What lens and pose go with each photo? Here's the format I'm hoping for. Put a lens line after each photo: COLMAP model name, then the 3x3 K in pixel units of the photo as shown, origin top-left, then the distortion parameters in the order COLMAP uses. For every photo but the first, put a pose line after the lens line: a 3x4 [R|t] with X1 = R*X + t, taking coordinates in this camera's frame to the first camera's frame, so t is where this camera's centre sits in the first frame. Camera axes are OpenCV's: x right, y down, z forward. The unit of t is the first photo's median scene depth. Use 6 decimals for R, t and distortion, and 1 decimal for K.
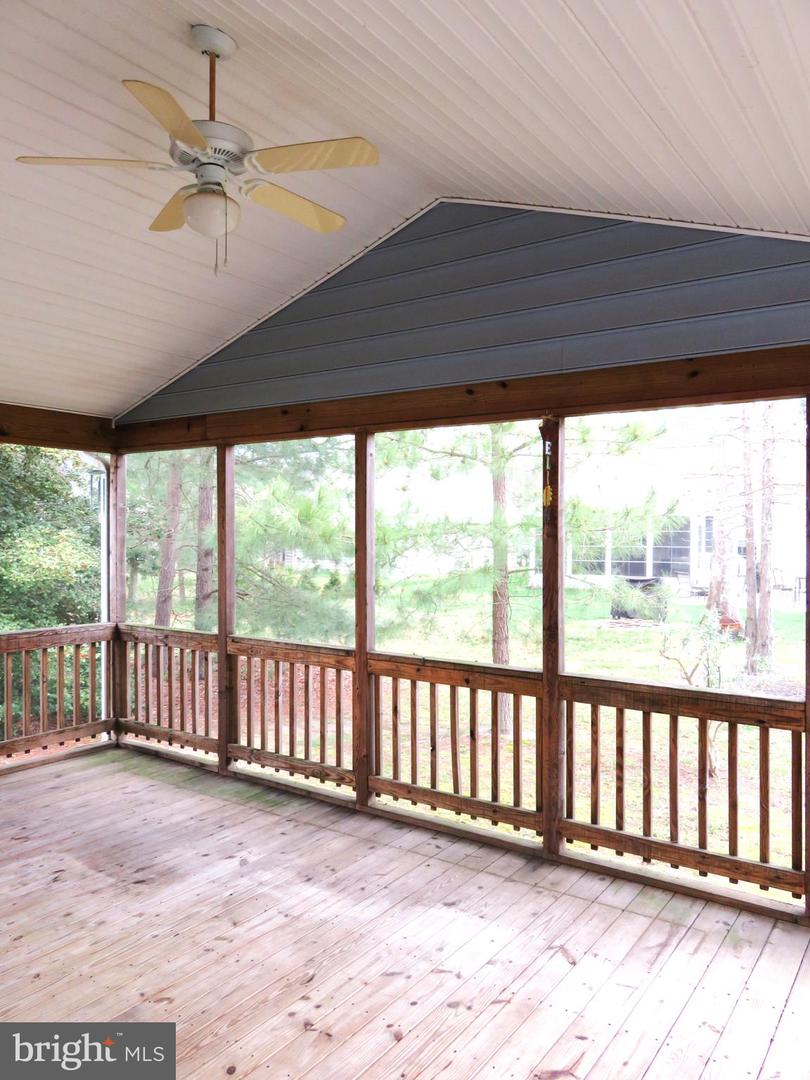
lens RADIAL K [[803.4, 0, 405.0], [0, 803.4, 540.0], [0, 0, 1]] dist [-0.007653, -0.001577]
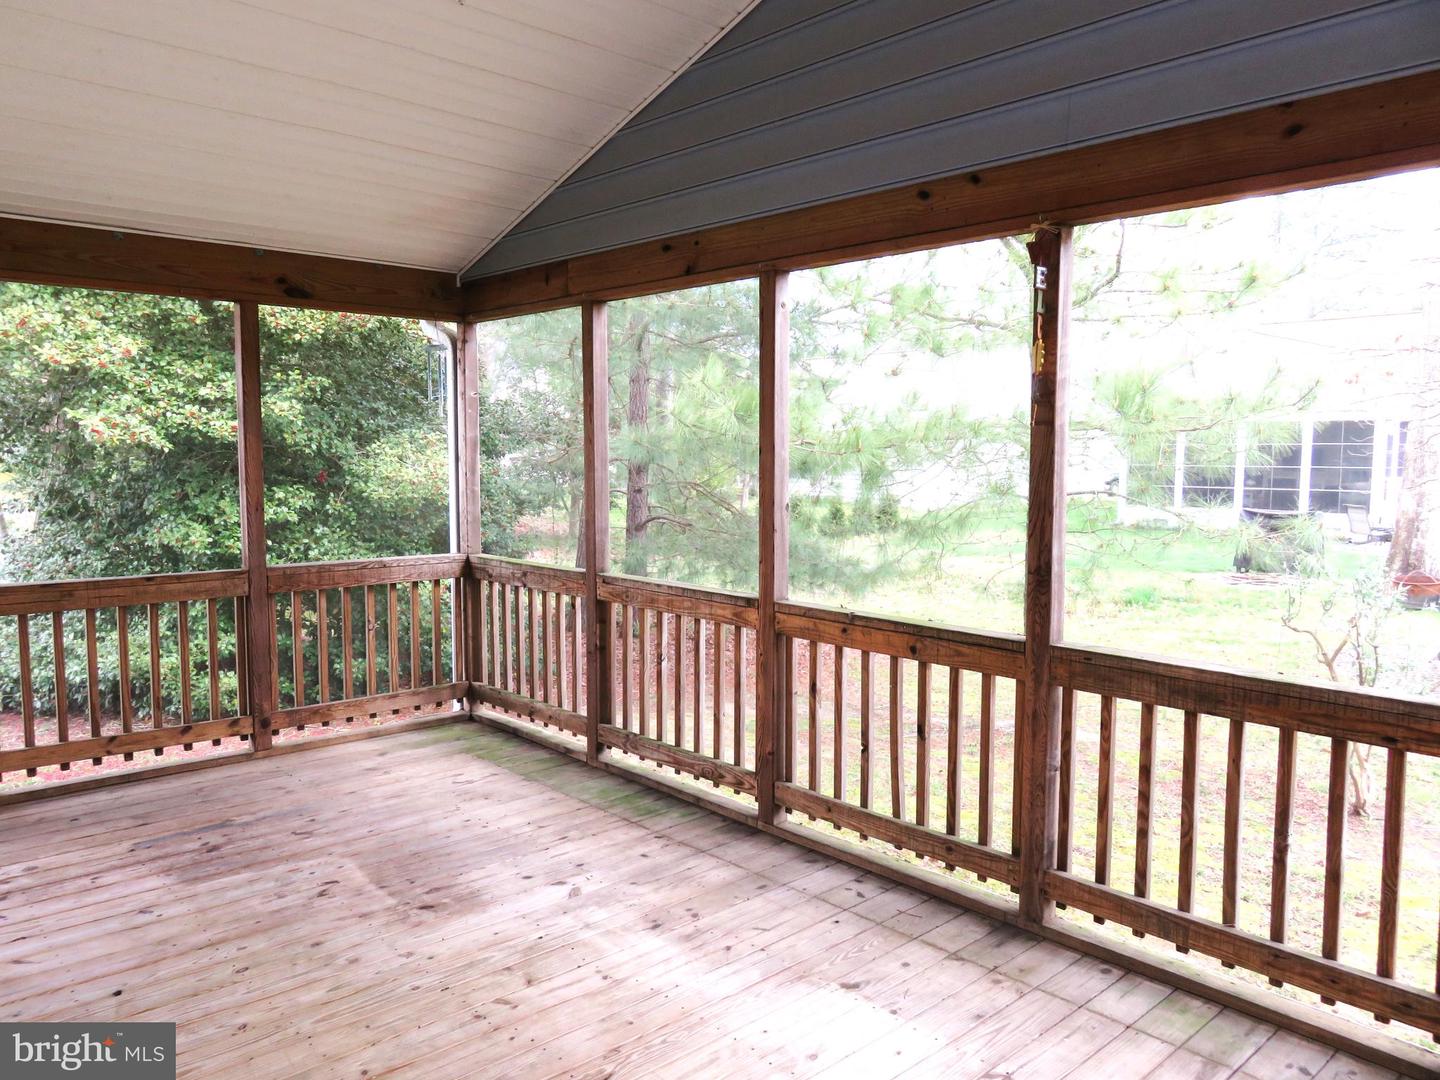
lens RADIAL K [[1071.2, 0, 717.5], [0, 1071.2, 541.5], [0, 0, 1]] dist [-0.007653, -0.001577]
pose [[0.975925, 0.019181, -0.217262, 0.110904], [-0.002850, 0.997162, 0.075231, 0.023562], [0.218089, -0.072800, 0.973210, 0.130252]]
